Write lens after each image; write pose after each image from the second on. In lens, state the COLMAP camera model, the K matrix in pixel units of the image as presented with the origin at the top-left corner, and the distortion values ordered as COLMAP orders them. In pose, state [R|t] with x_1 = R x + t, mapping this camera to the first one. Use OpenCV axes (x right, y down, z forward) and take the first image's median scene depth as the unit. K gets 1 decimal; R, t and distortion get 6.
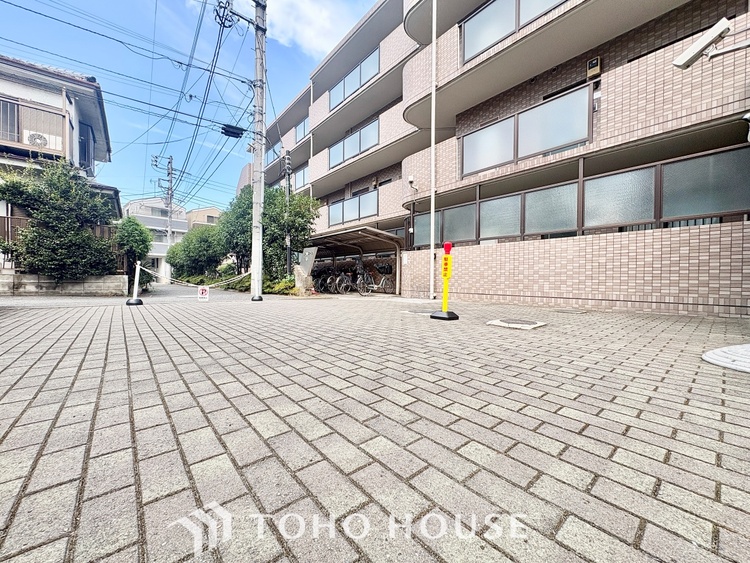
lens RADIAL K [[299.8, 0, 371.1], [0, 299.8, 282.6], [0, 0, 1]] dist [-0.000098, 0.000358]
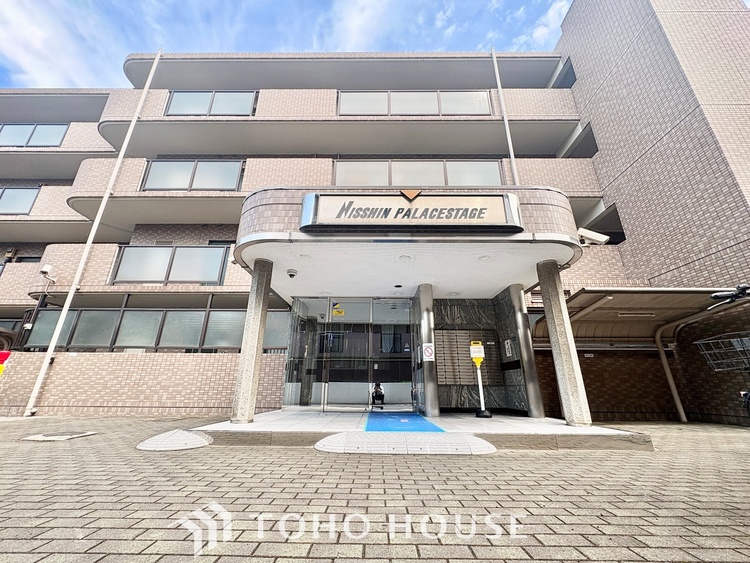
lens RADIAL K [[299.8, 0, 374.3], [0, 299.8, 286.2], [0, 0, 1]] dist [-0.000098, 0.000358]
pose [[0.642837, 0.251357, 0.723589, 0.140682], [0.007740, 0.942449, -0.334260, 0.003583], [-0.765964, 0.220475, 0.603895, -0.276243]]
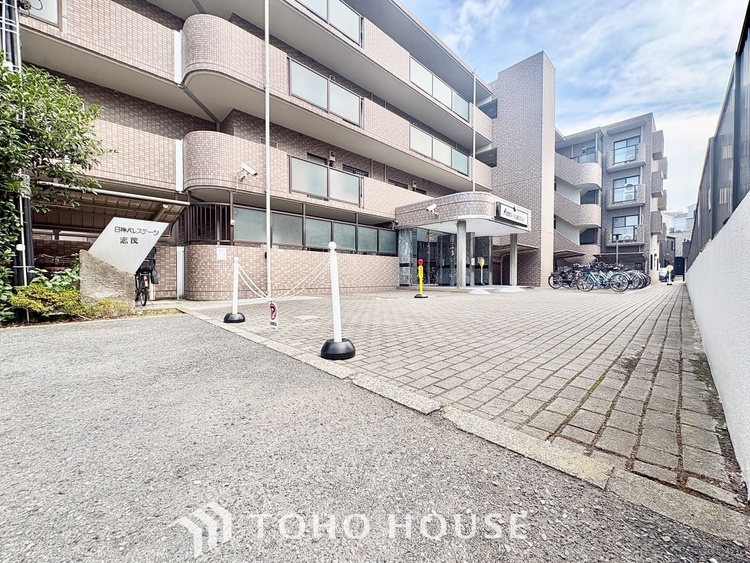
lens RADIAL K [[299.8, 0, 375.5], [0, 299.8, 282.2], [0, 0, 1]] dist [-0.000098, 0.000358]
pose [[-0.072368, -0.029350, 0.996946, -0.895641], [0.010103, 0.999494, 0.030158, -0.025191], [-0.997327, 0.012254, -0.072035, 0.750746]]
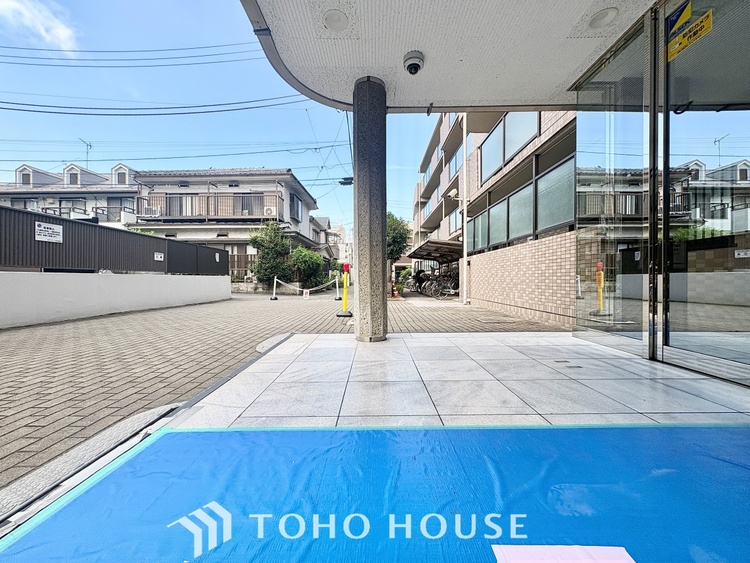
lens RADIAL K [[299.8, 0, 370.4], [0, 299.8, 282.1], [0, 0, 1]] dist [-0.000098, 0.000358]
pose [[0.757706, -0.005582, -0.652573, 0.671905], [0.001731, 0.999977, -0.006544, -0.017711], [0.652594, 0.003829, 0.757698, -0.010440]]
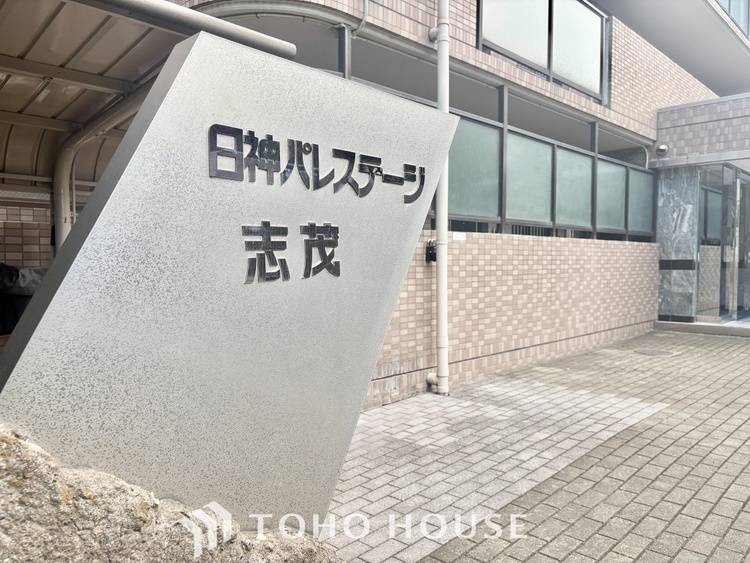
lens RADIAL K [[575.4, 0, 379.6], [0, 575.4, 281.4], [0, 0, 1]] dist [0.031841, -0.010485]
pose [[-0.110509, -0.046591, 0.992782, -0.396173], [0.010019, 0.998798, 0.047989, -0.094033], [-0.993825, 0.015249, -0.109910, 1.191062]]
